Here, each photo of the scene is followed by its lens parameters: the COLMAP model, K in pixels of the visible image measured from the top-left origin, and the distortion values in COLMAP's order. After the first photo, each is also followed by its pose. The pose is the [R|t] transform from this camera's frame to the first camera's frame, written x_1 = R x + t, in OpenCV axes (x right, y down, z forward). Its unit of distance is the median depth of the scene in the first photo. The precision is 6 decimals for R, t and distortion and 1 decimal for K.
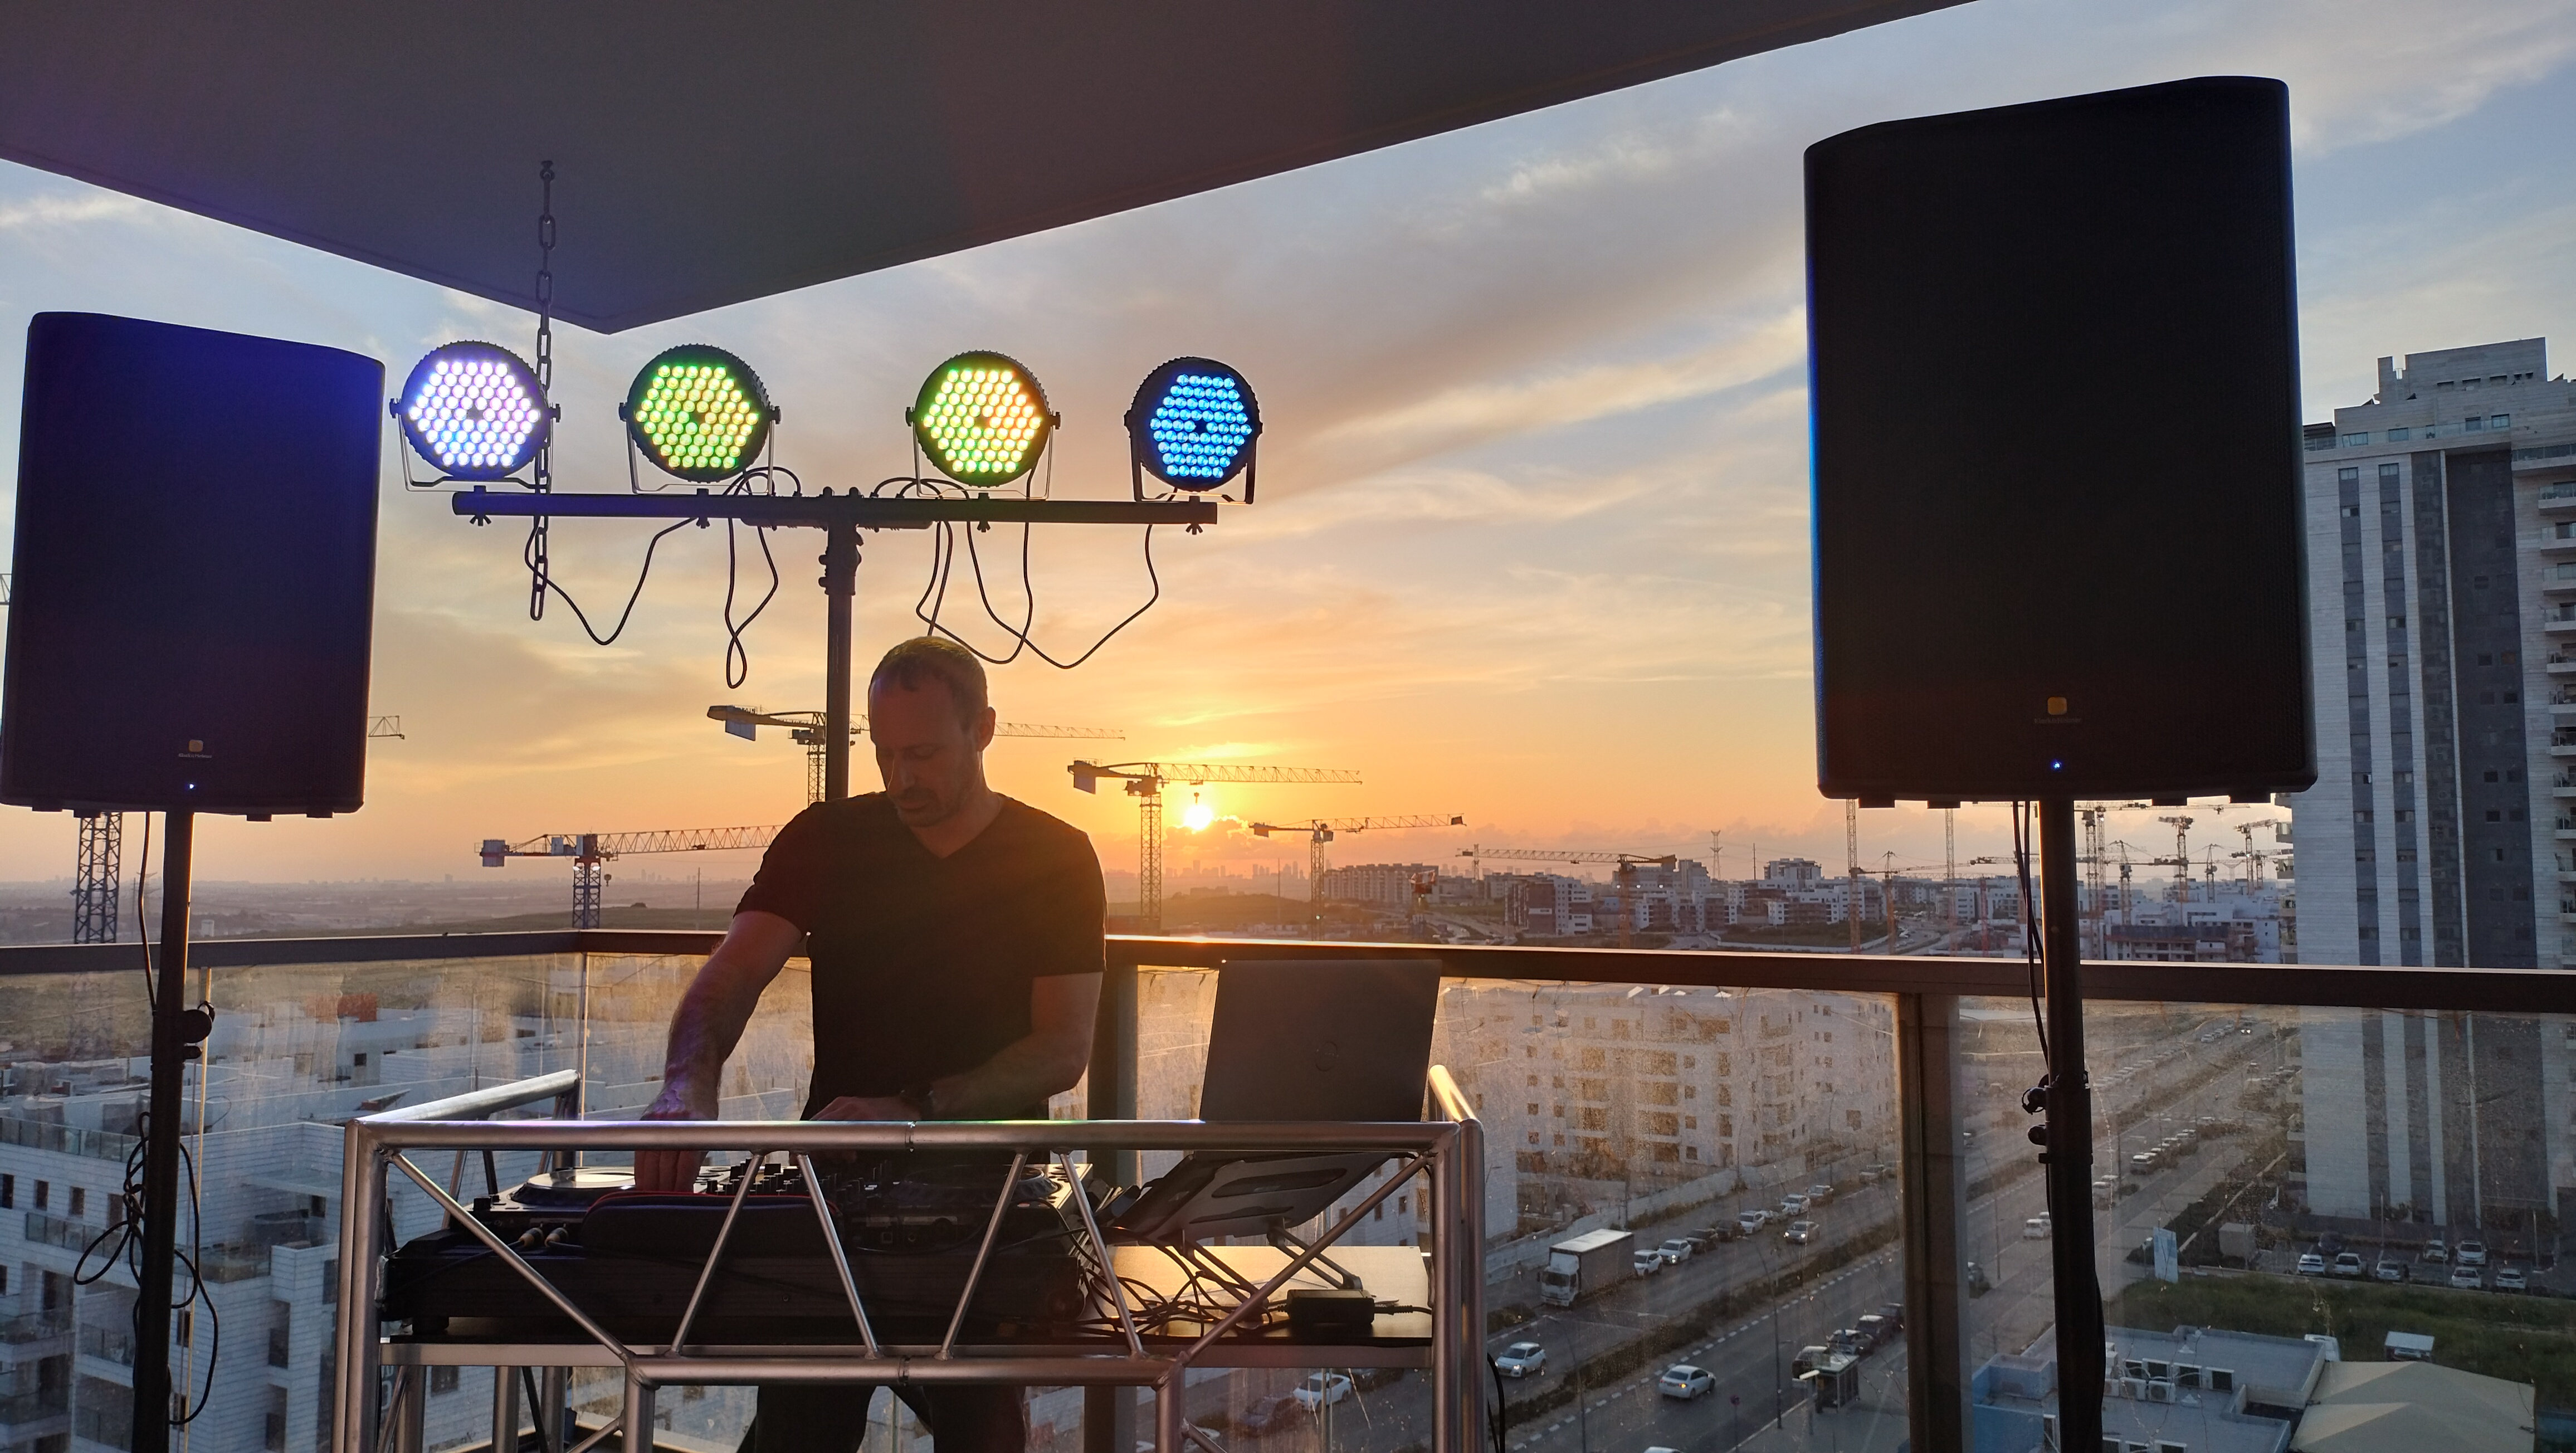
lens RADIAL K [[1907.5, 0, 1287.9], [0, 1907.5, 753.3], [0, 0, 1]] dist [0.029612, -0.017128]
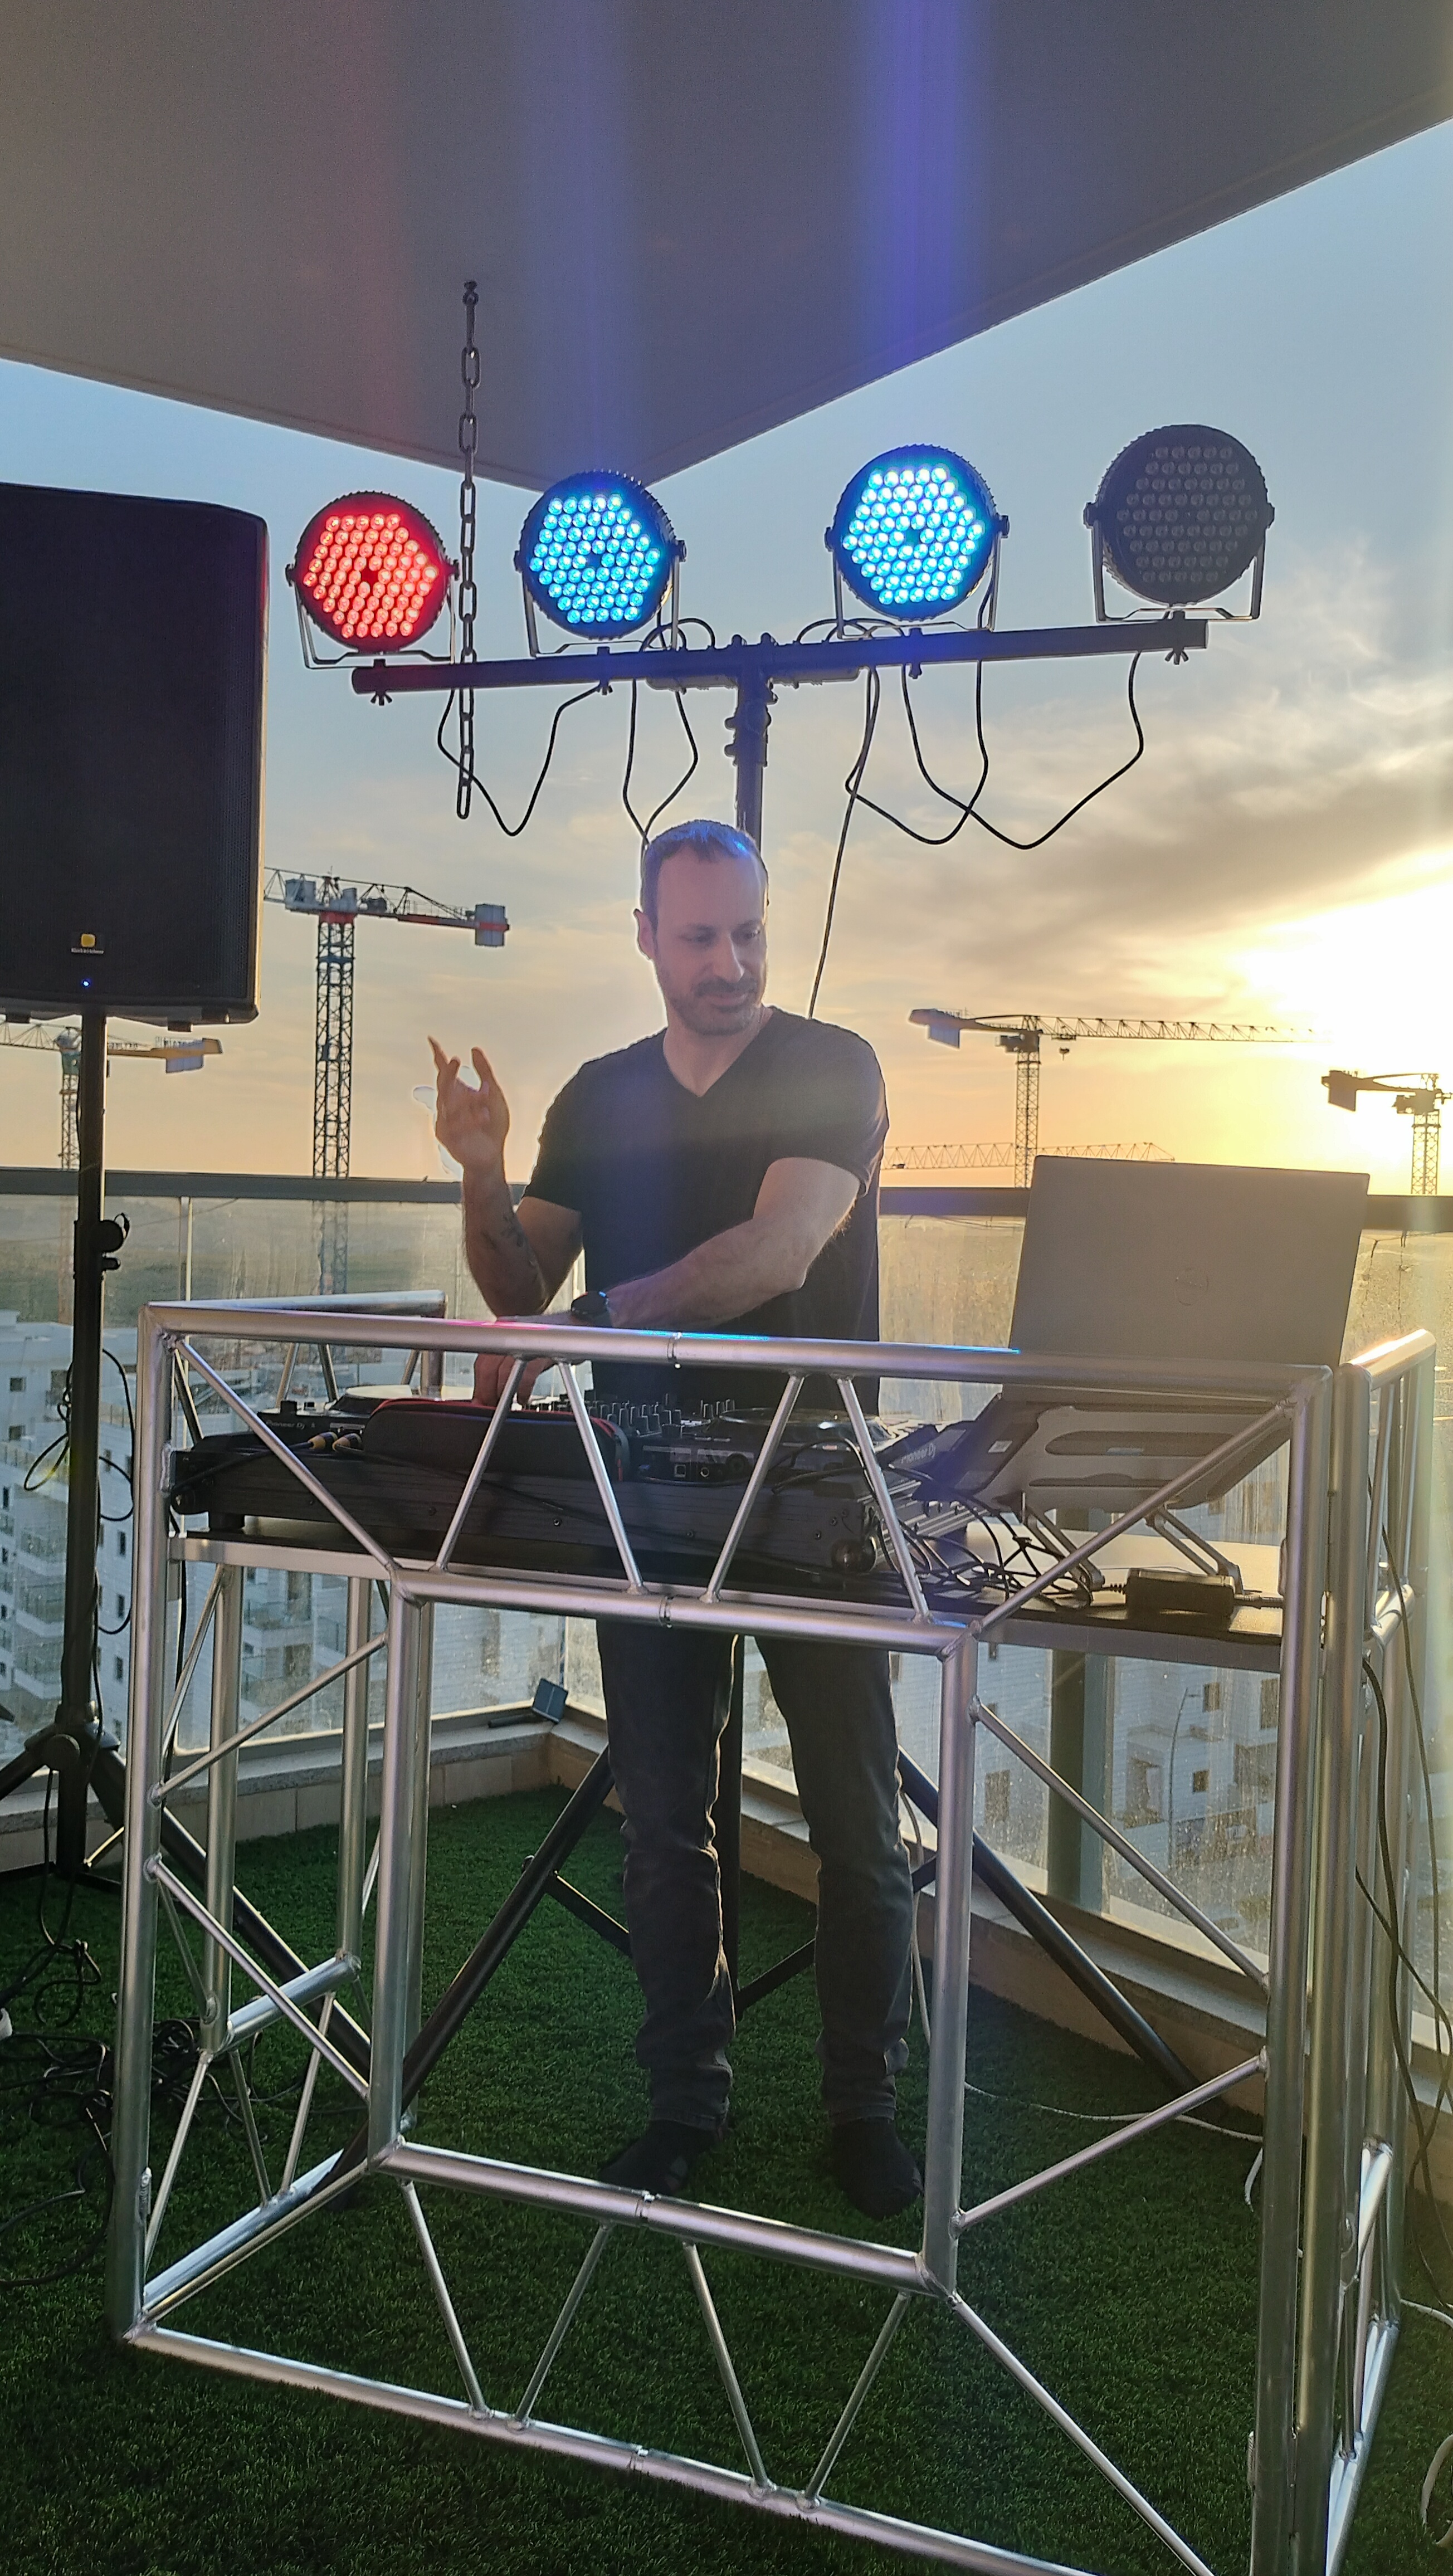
lens RADIAL K [[2198.3, 0, 714.5], [0, 2198.3, 1305.1], [0, 0, 1]] dist [0.048593, 0.000491]
pose [[0.927249, 0.042233, -0.372055, 0.125532], [-0.001431, 0.994012, 0.109265, 0.049229], [0.374441, -0.100783, 0.921757, 0.064776]]
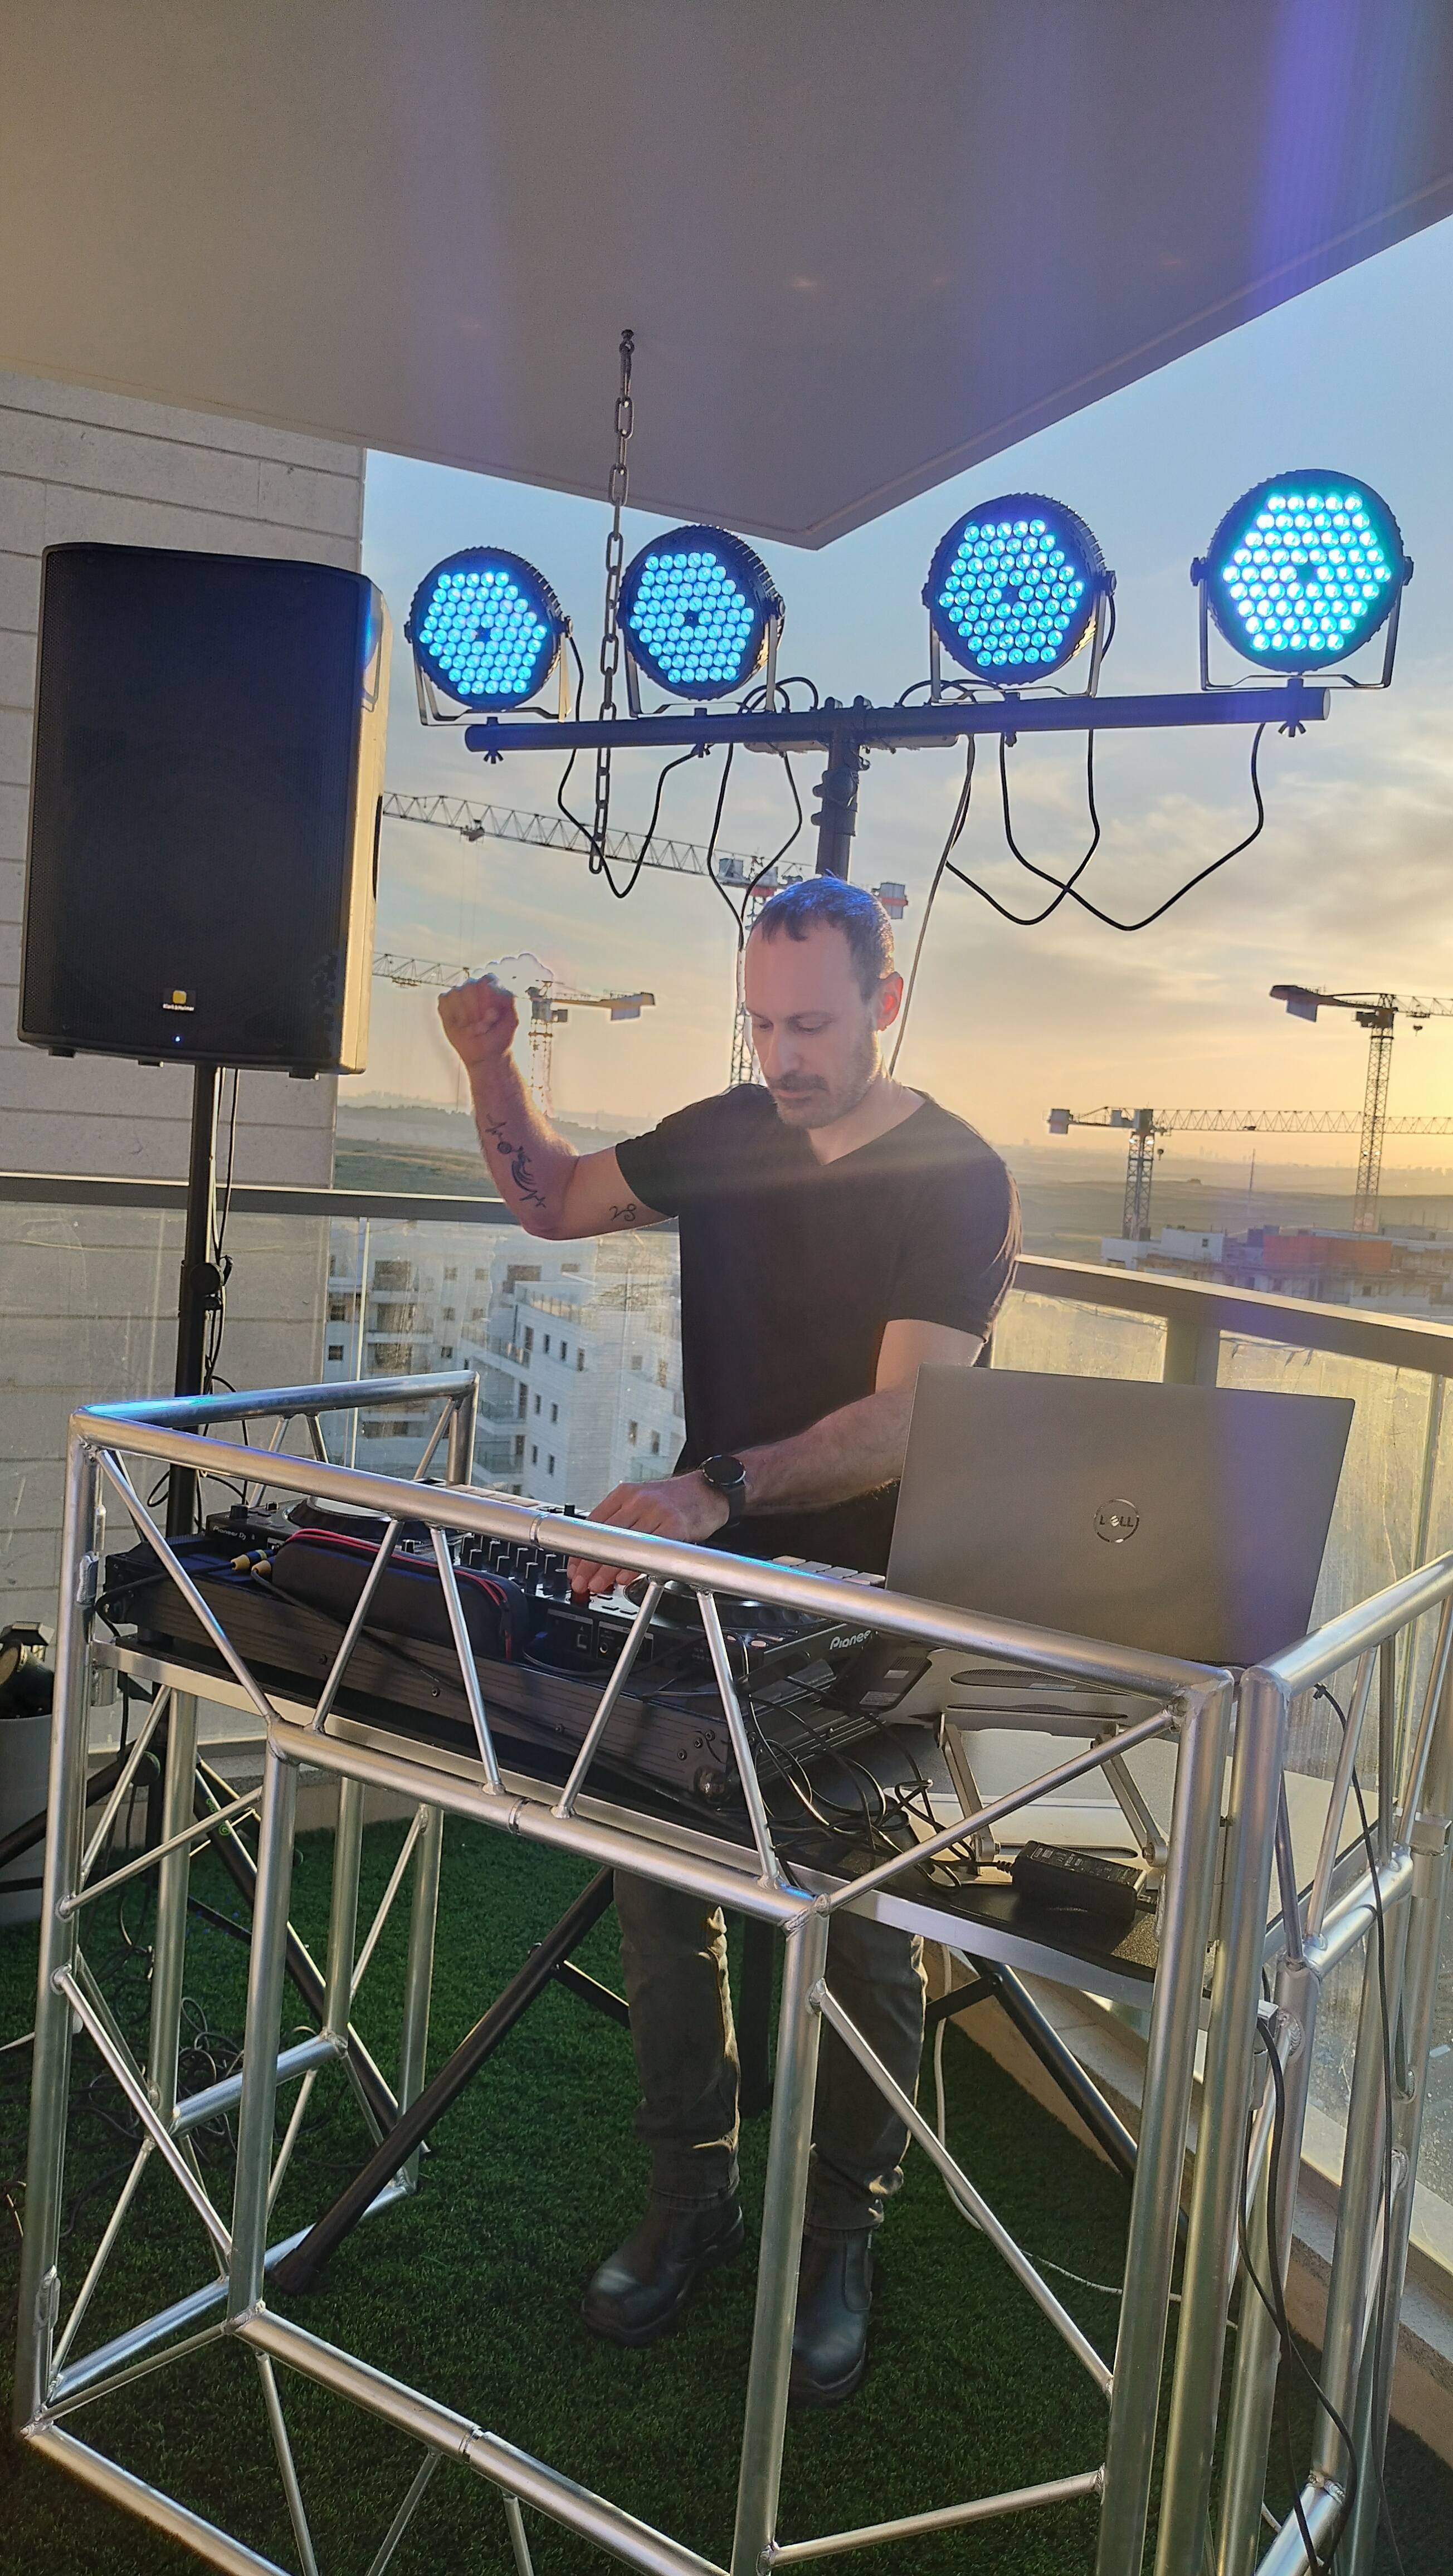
lens RADIAL K [[1907.5, 0, 715.7], [0, 1907.5, 1306.9], [0, 0, 1]] dist [0.029612, -0.017128]
pose [[0.838239, 0.113840, -0.533288, 0.176788], [-0.037464, 0.987678, 0.151951, -0.005892], [0.544015, -0.107392, 0.832175, 0.274443]]
